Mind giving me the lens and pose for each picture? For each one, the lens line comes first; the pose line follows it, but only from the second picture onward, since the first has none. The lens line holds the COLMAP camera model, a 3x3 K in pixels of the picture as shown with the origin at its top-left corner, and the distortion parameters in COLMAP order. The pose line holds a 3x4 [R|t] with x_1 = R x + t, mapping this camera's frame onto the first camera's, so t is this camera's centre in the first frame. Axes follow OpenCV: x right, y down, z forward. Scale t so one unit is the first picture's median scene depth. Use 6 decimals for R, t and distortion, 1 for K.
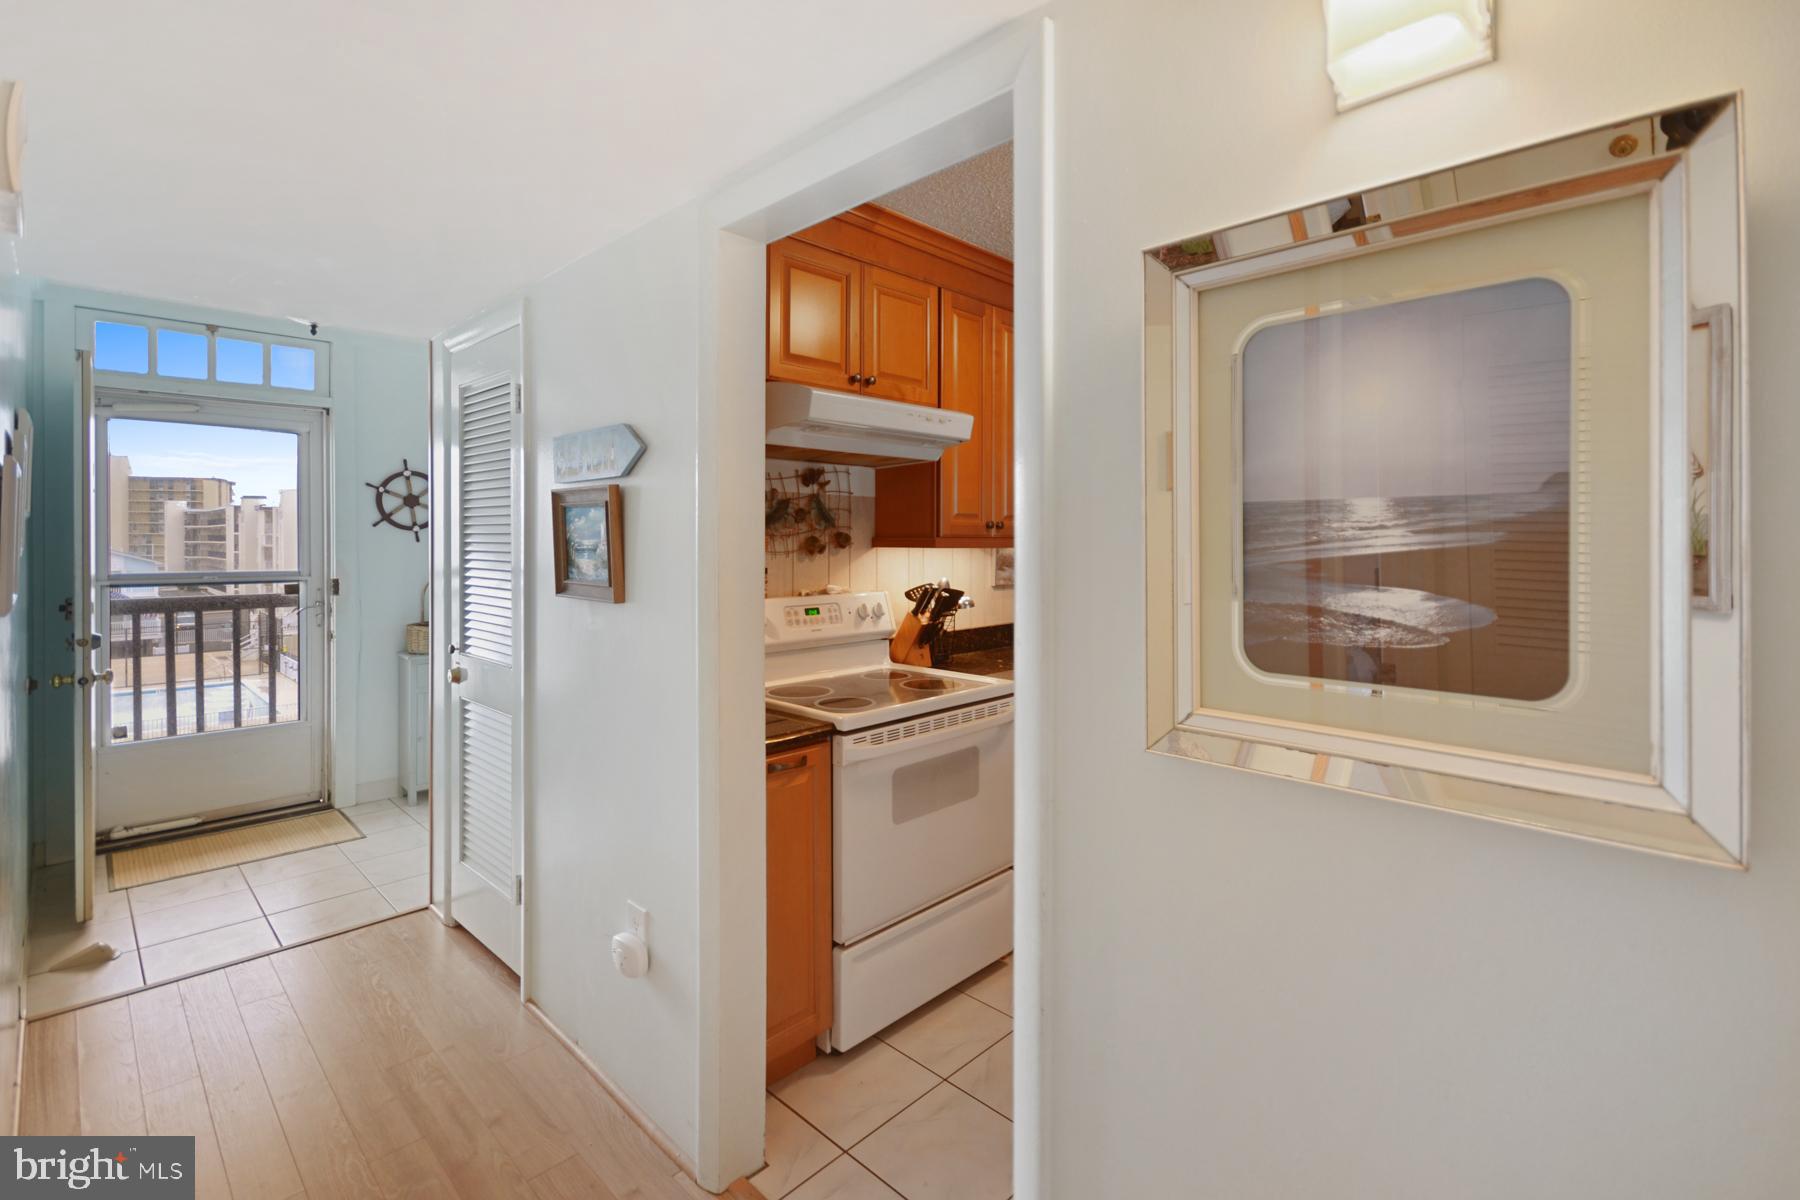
lens RADIAL K [[808.5, 0, 901.1], [0, 808.5, 540.9], [0, 0, 1]] dist [-0.020412, -0.000345]
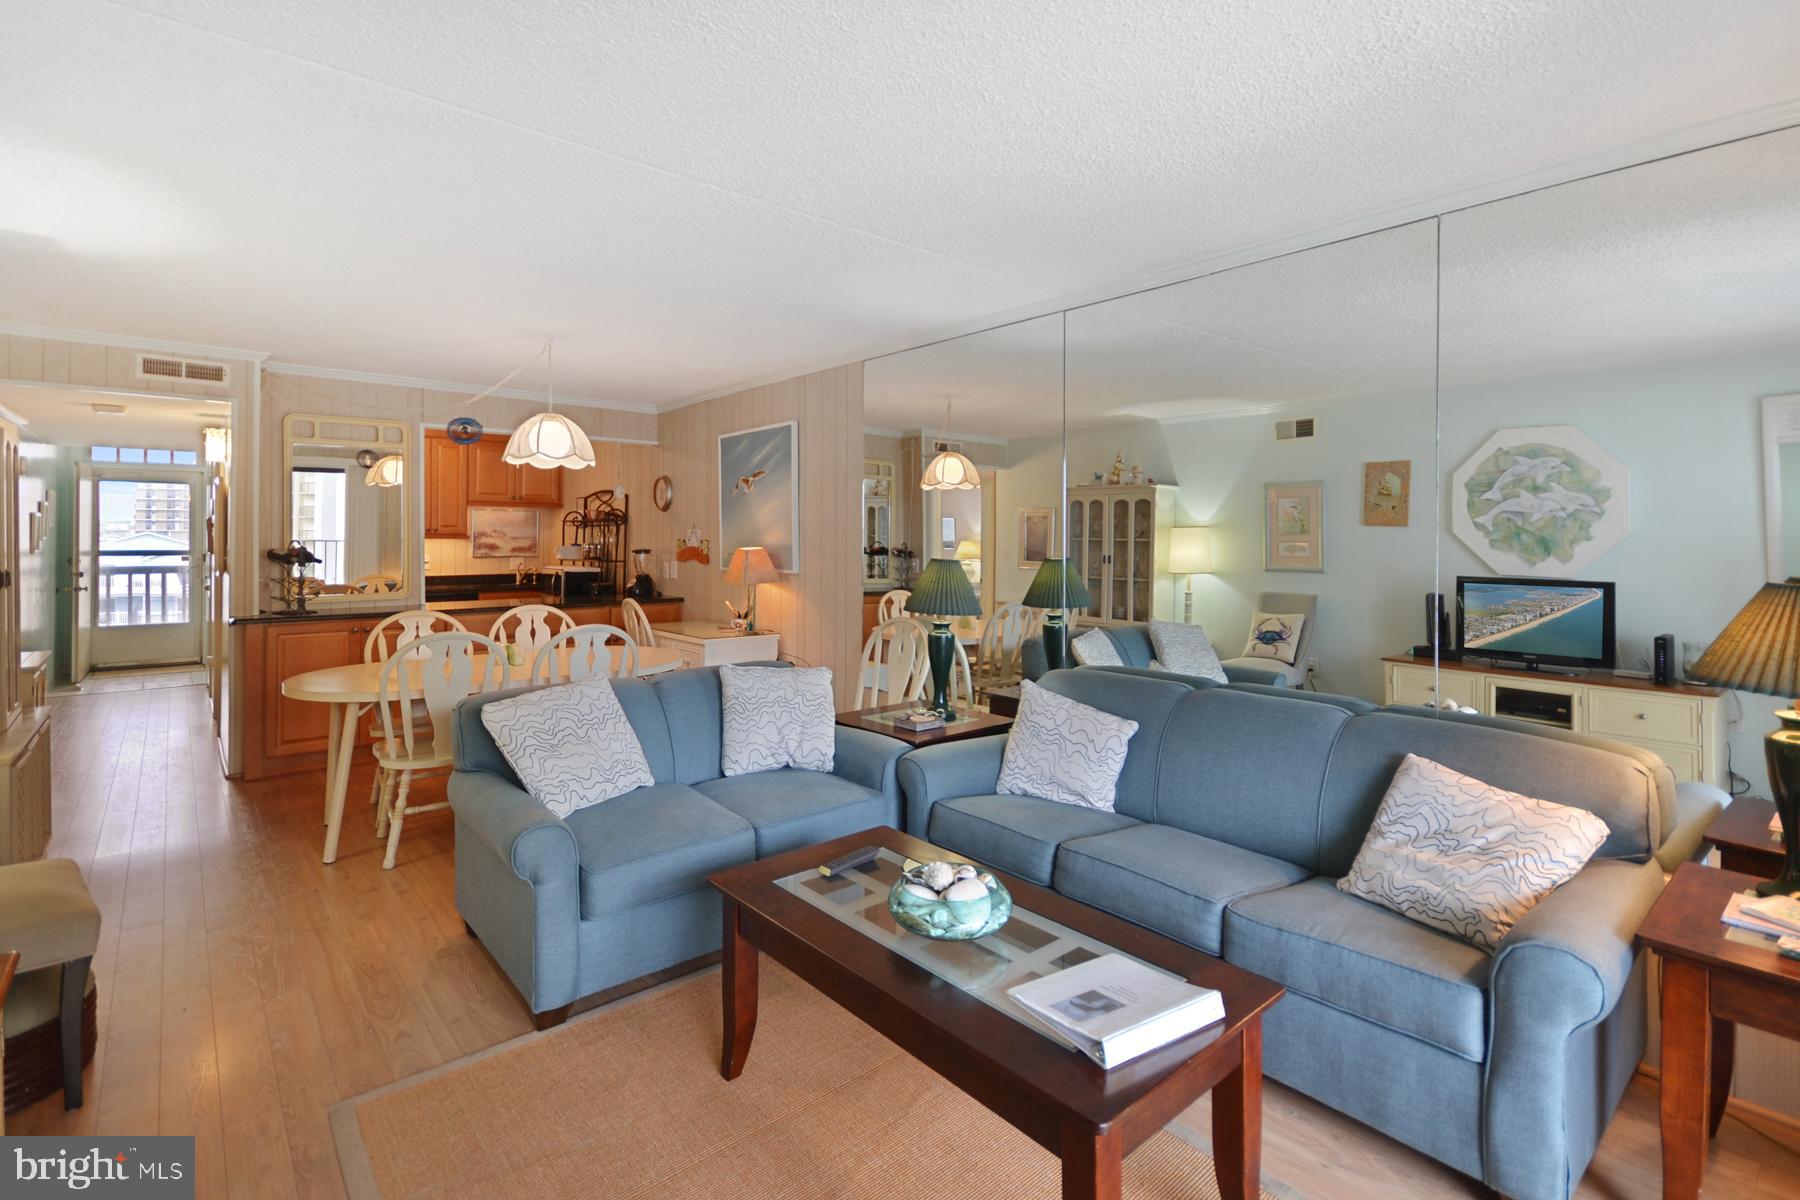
lens RADIAL K [[850.4, 0, 902.8], [0, 850.4, 533.0], [0, 0, 1]] dist [0.002099, -0.000257]
pose [[0.995316, 0.000259, -0.096677, 1.836909], [-0.000952, 0.999974, -0.007120, 0.008227], [0.096672, 0.007179, 0.995290, -1.445177]]
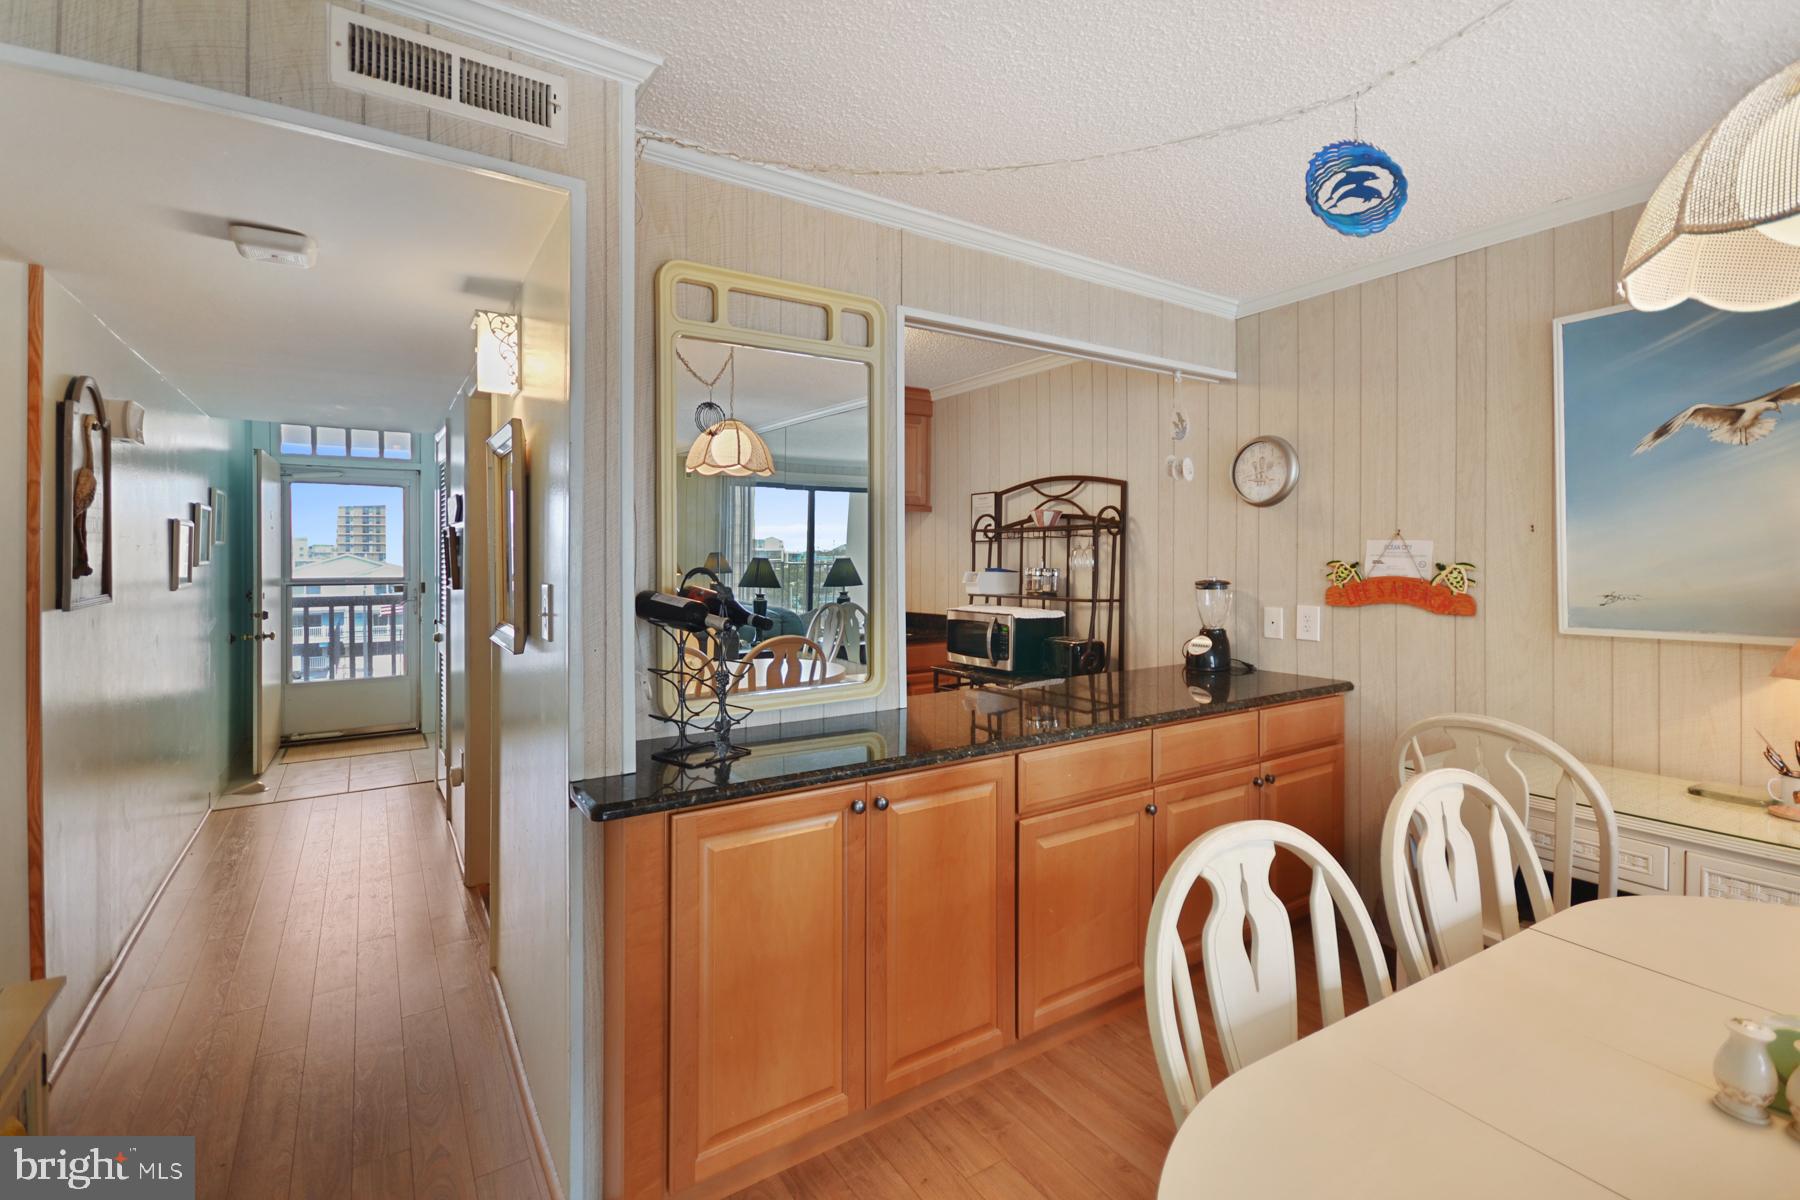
lens RADIAL K [[807.5, 0, 888.2], [0, 807.5, 556.3], [0, 0, 1]] dist [0.001486, -0.000467]
pose [[0.973278, -0.002993, -0.229612, 0.705712], [0.002794, 0.999995, -0.001192, 0.003055], [0.229615, 0.000518, 0.973281, -0.407966]]
